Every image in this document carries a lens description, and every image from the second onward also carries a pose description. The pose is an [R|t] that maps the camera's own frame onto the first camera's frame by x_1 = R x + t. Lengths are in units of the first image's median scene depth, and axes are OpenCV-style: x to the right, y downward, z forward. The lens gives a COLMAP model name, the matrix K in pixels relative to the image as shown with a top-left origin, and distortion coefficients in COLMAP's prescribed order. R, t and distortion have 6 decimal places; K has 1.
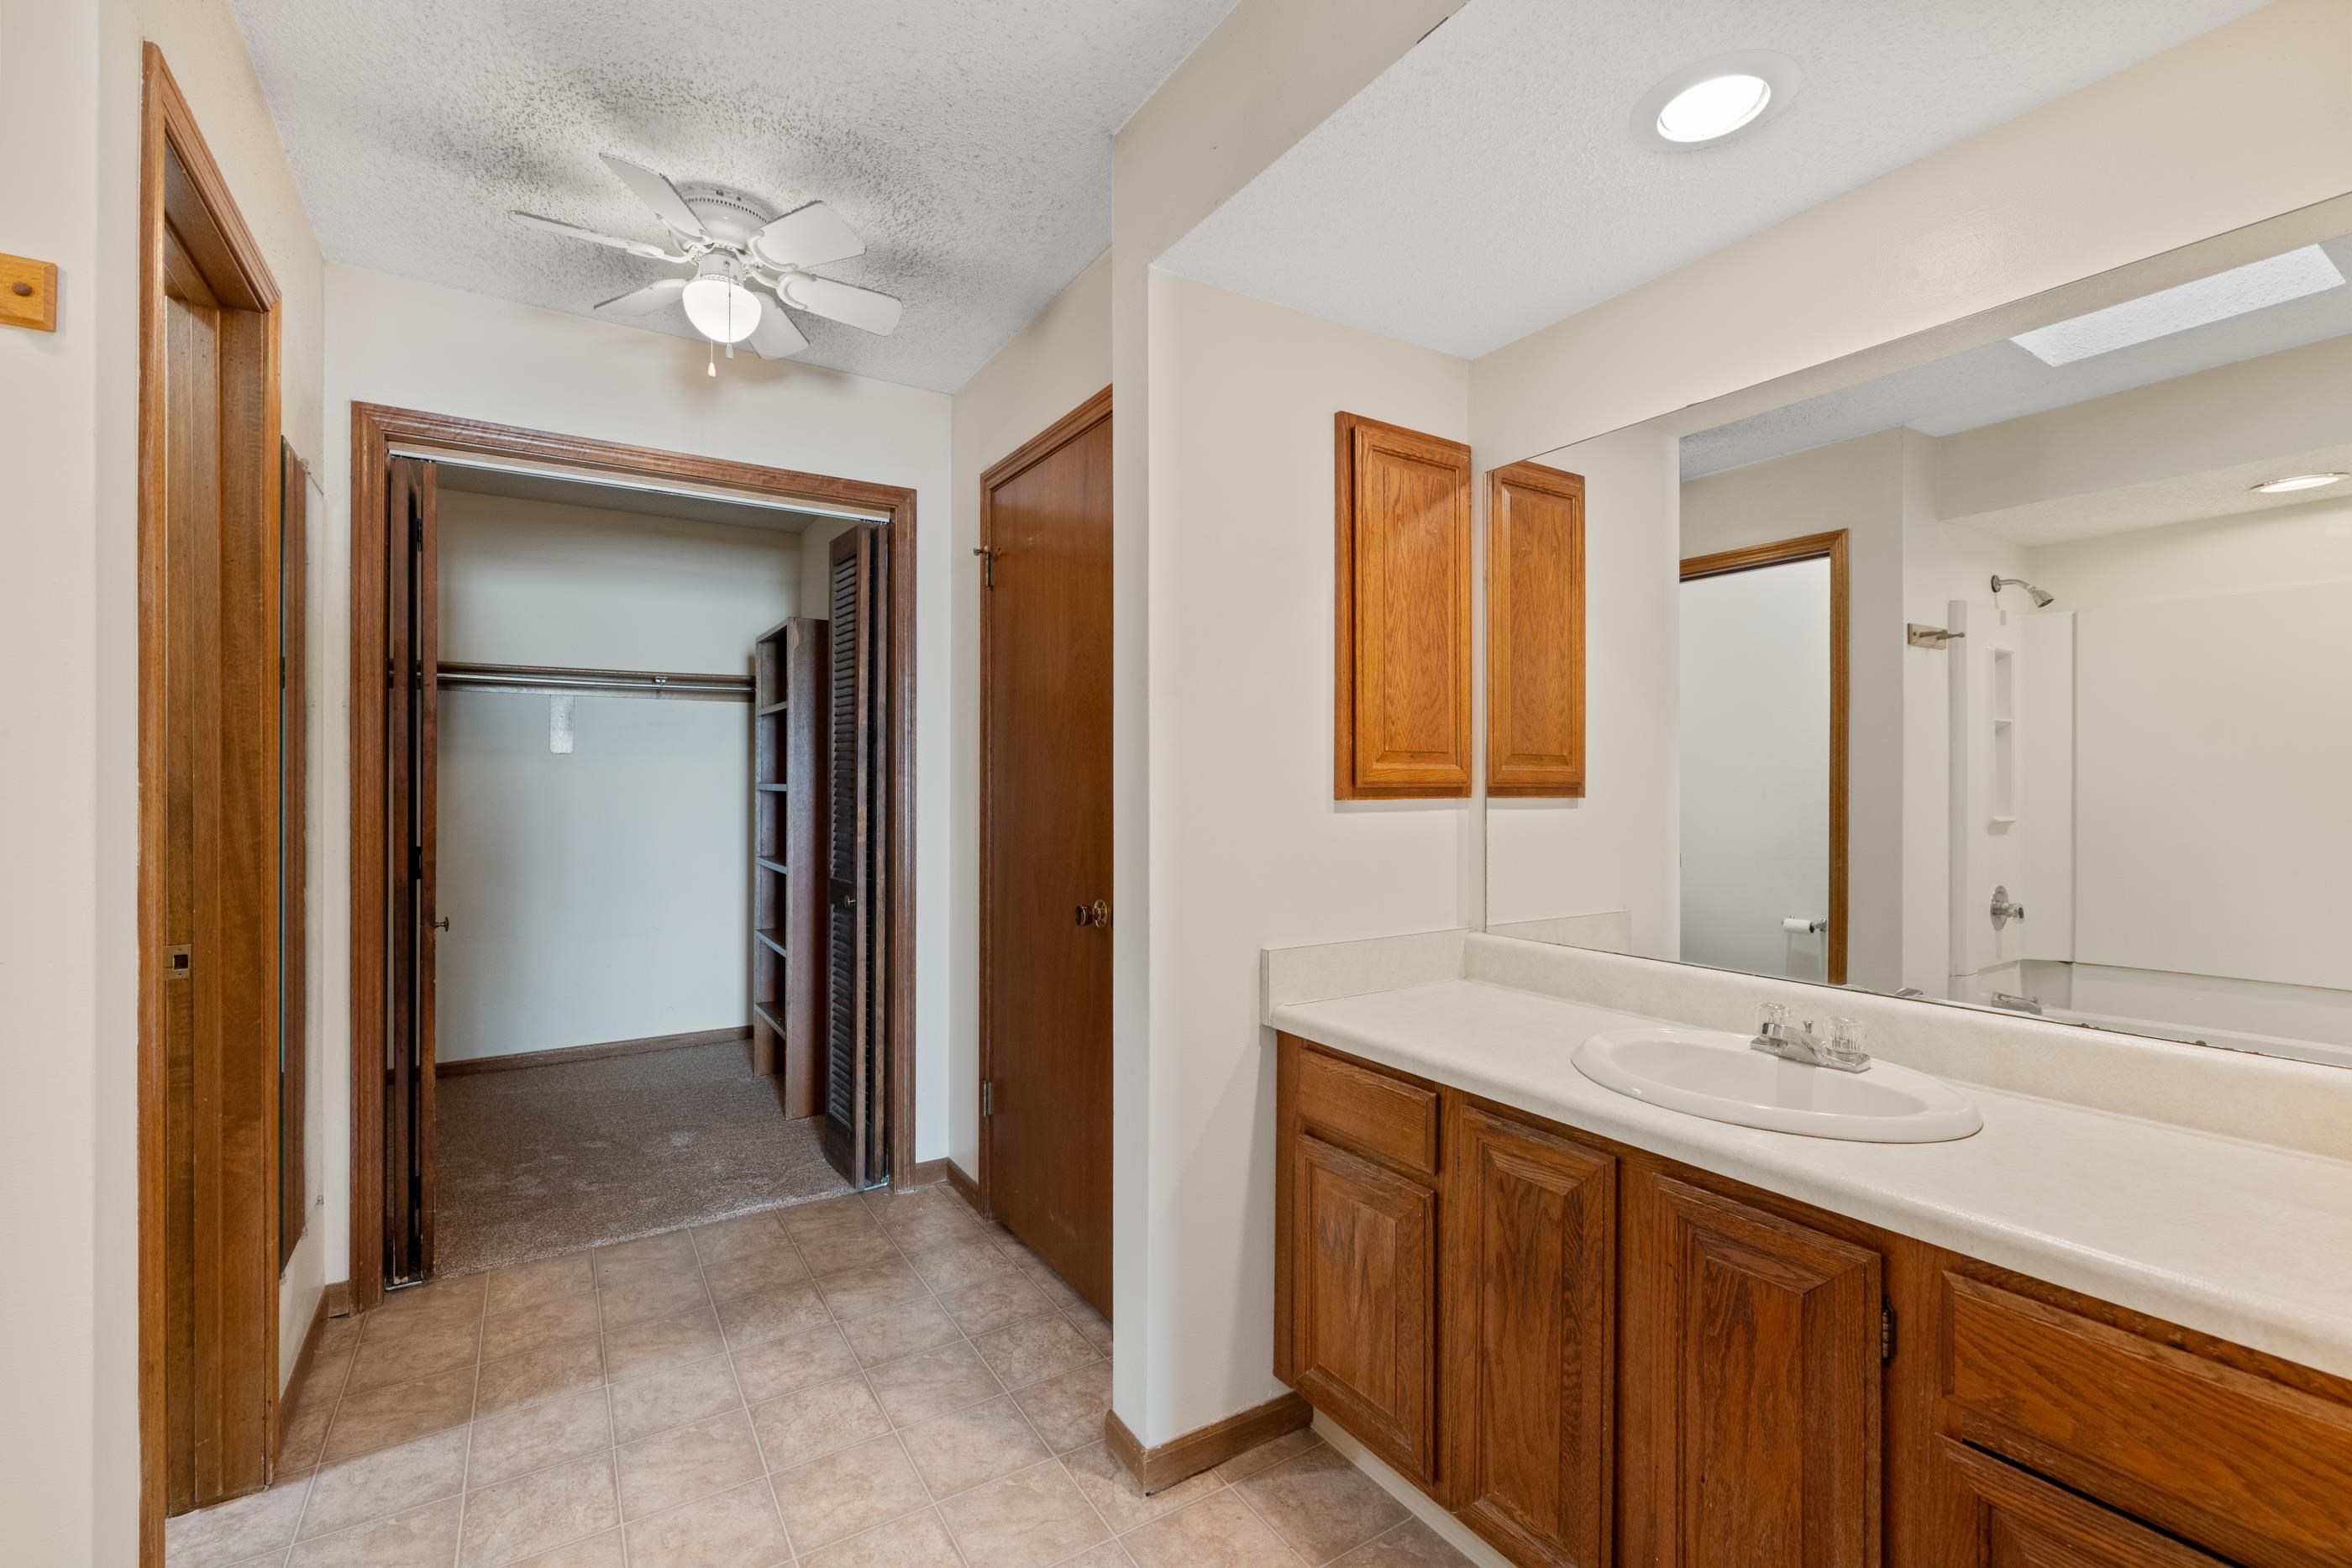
lens RADIAL K [[1007.2, 0, 1171.8], [0, 1007.2, 785.8], [0, 0, 1]] dist [-0.000200, -0.000223]
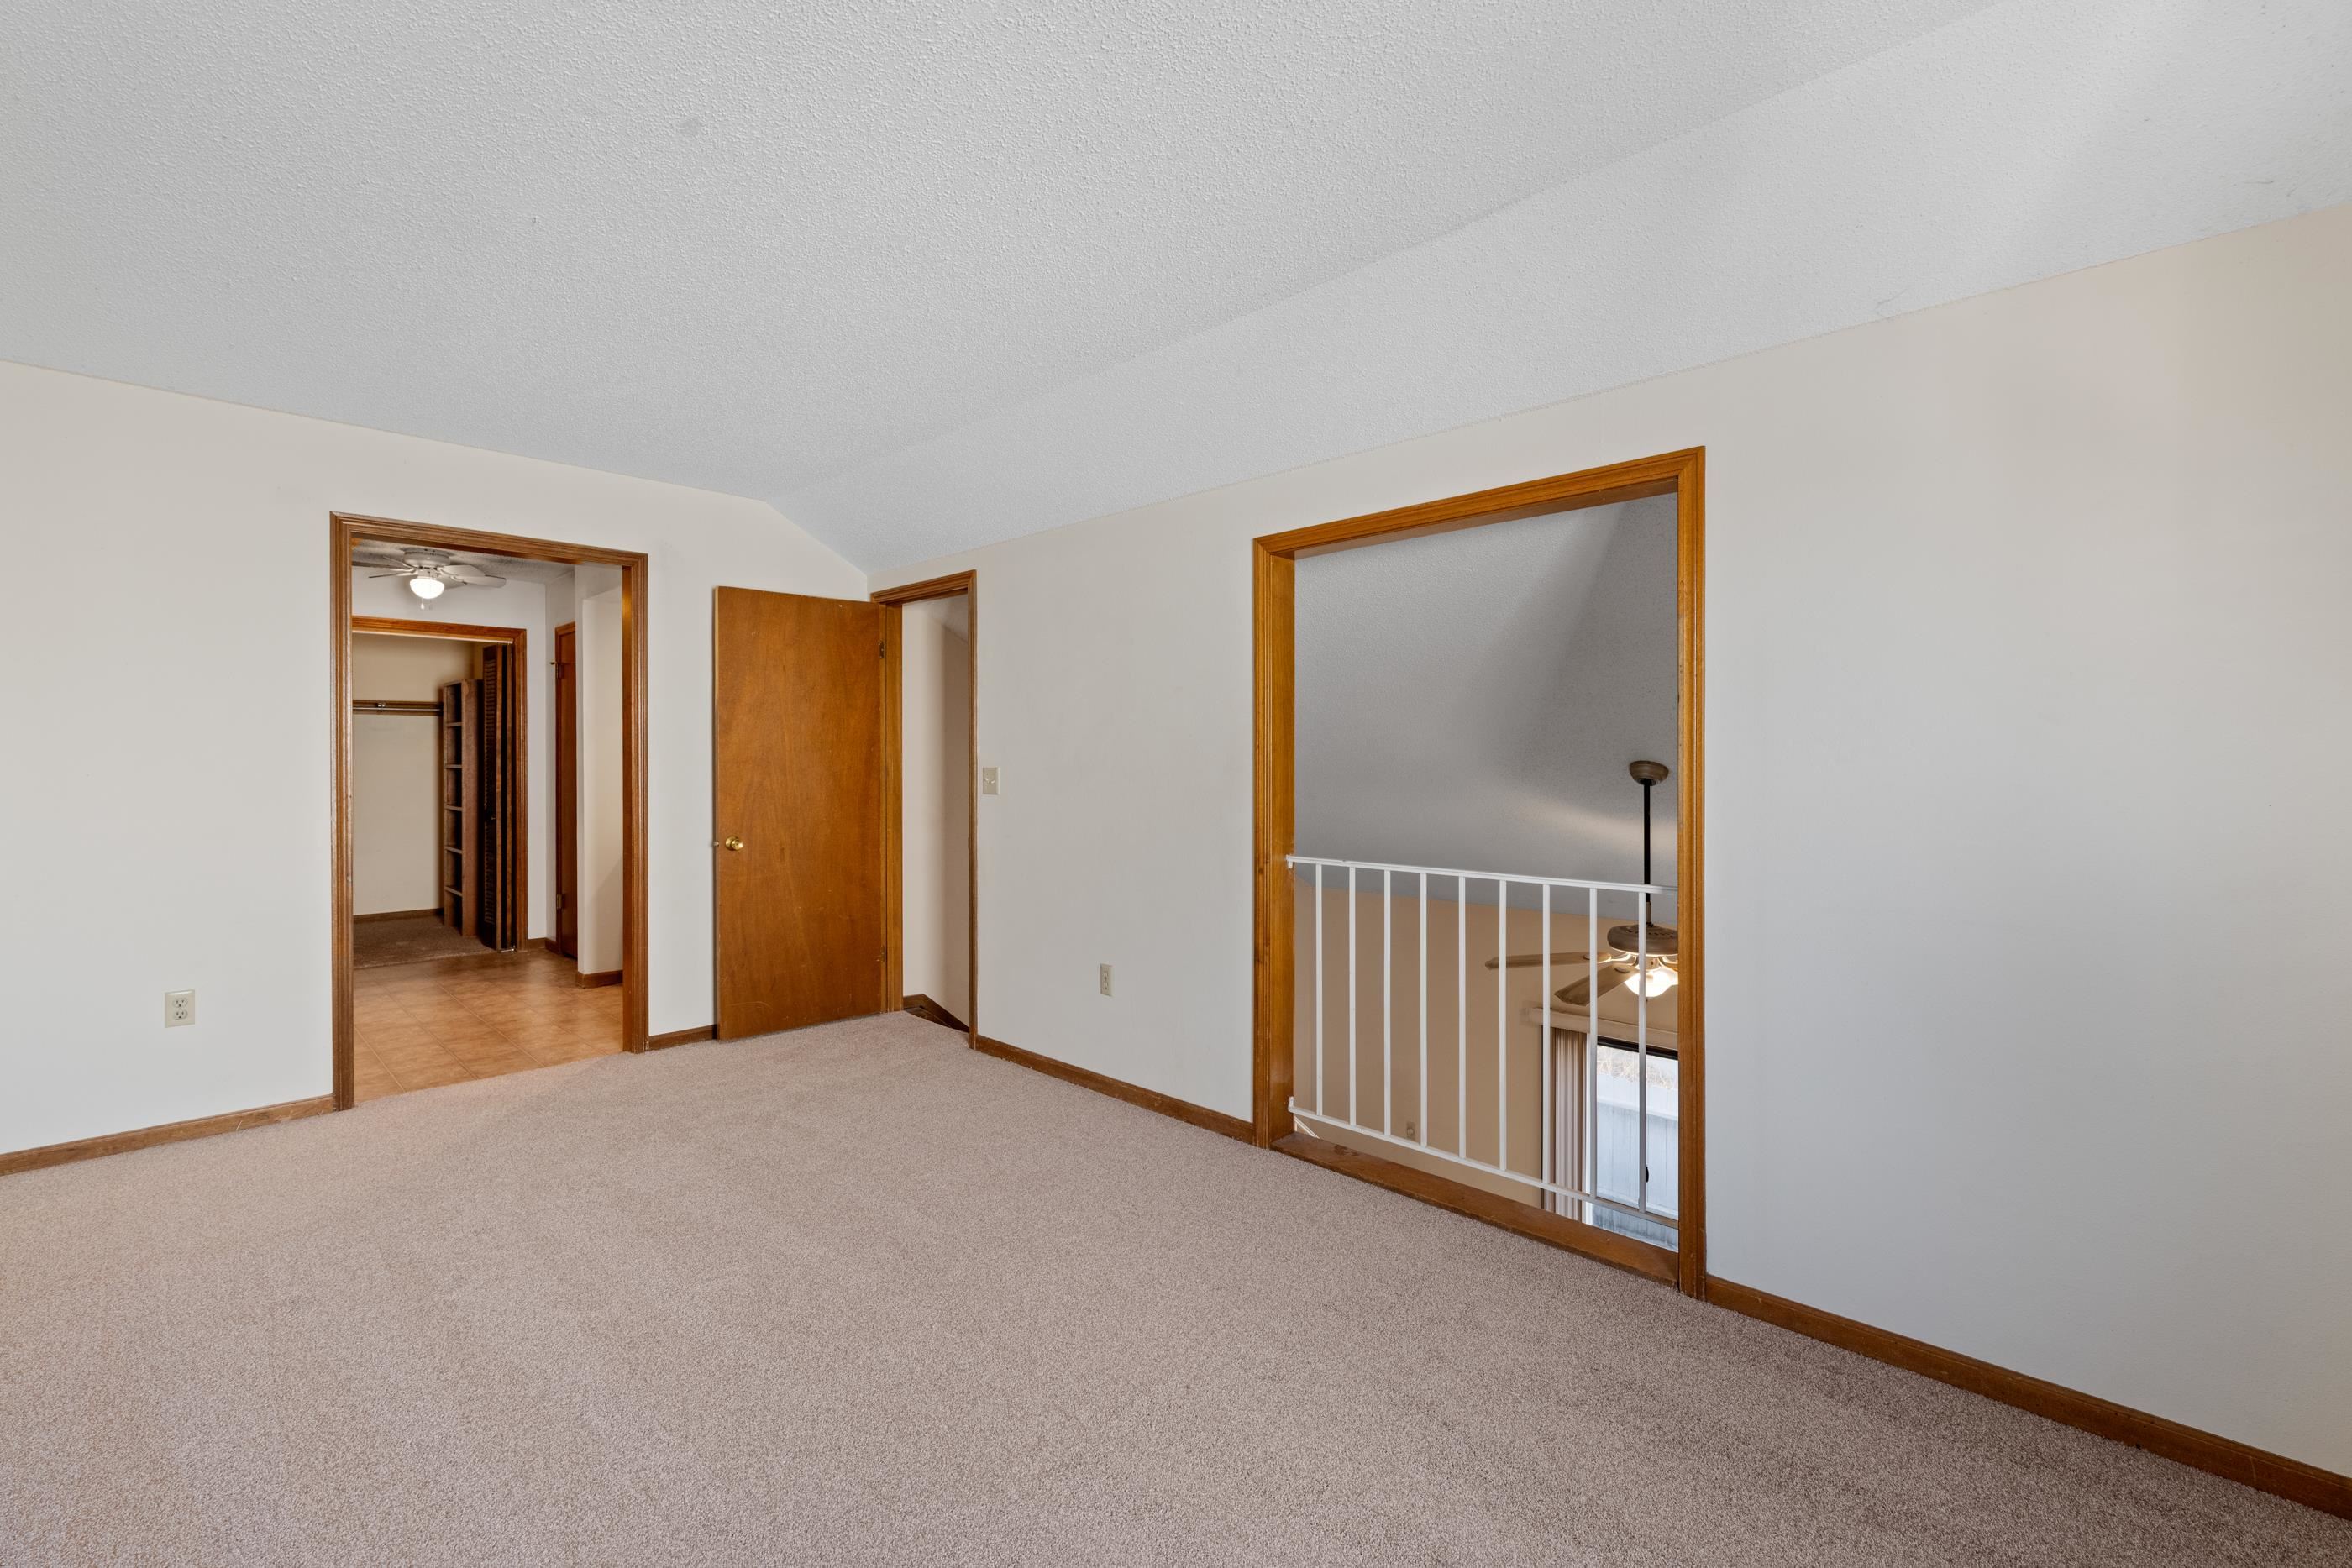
lens RADIAL K [[1007.2, 0, 1182.0], [0, 1007.2, 776.6], [0, 0, 1]] dist [-0.000200, -0.000223]
pose [[0.971581, -0.000619, 0.236706, 0.576525], [-0.001731, 0.999951, 0.009721, 0.000320], [-0.236701, -0.009854, 0.971533, -1.378390]]
